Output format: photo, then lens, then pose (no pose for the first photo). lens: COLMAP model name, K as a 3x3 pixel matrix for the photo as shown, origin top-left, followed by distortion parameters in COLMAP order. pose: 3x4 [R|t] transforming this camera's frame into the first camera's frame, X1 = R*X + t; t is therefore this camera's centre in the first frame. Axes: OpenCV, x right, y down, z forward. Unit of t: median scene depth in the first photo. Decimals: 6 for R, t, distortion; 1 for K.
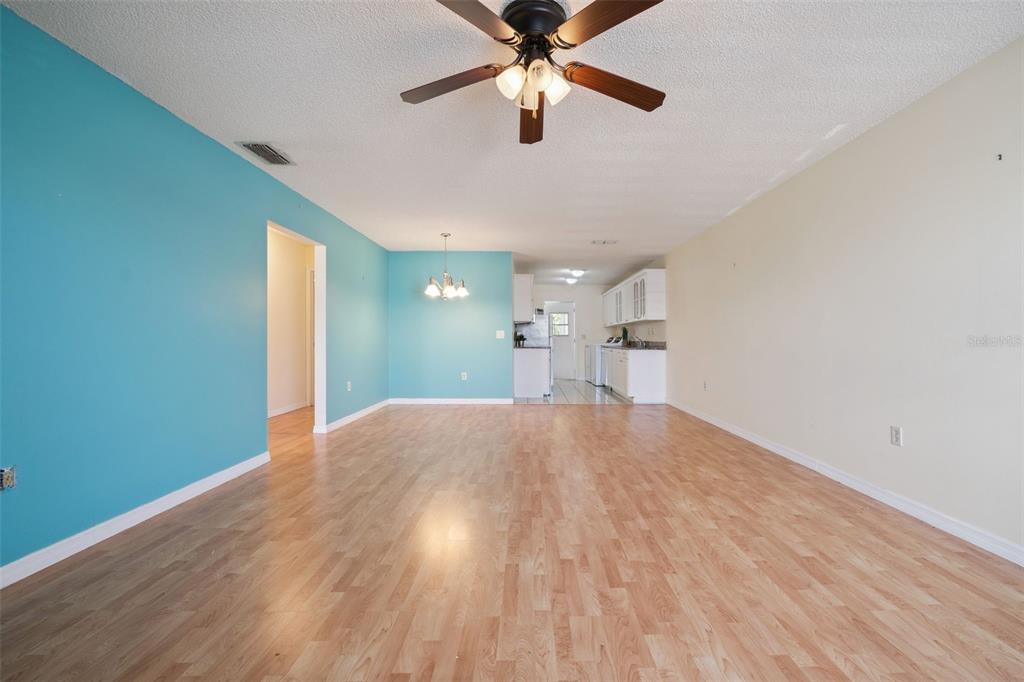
lens RADIAL K [[429.5, 0, 541.1], [0, 429.5, 329.2], [0, 0, 1]] dist [-0.012060, 0.000060]
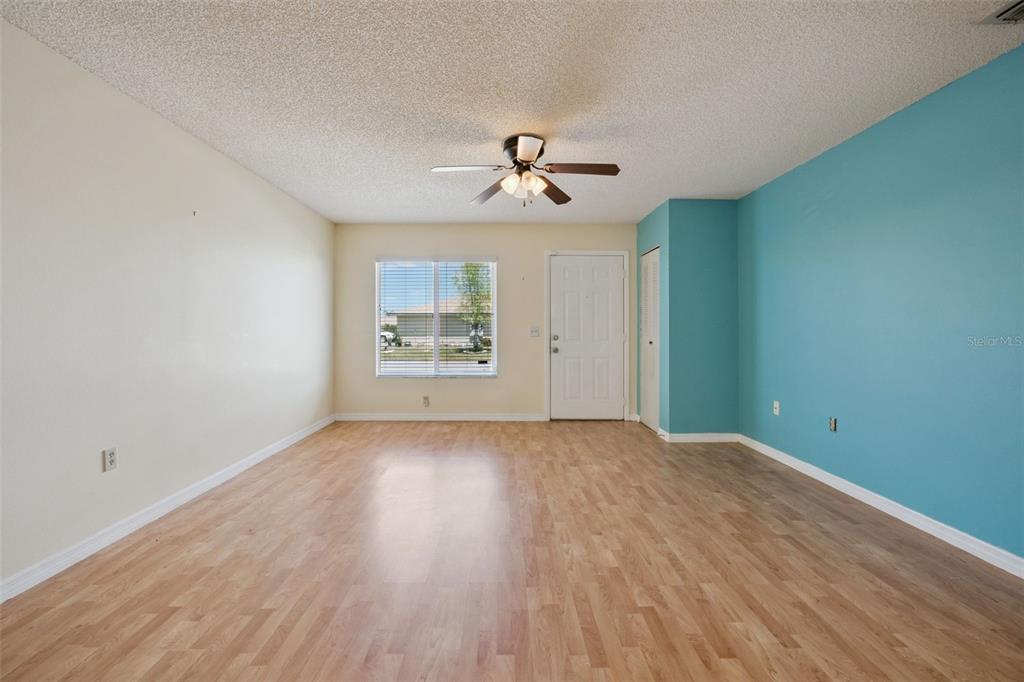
lens RADIAL K [[418.1, 0, 504.7], [0, 418.1, 327.1], [0, 0, 1]] dist [-0.011196, 0.000194]
pose [[-0.999594, -0.002564, 0.028389, 0.007613], [-0.003306, 0.999653, -0.026129, 0.001442], [-0.028312, -0.026213, -0.999255, 0.863389]]
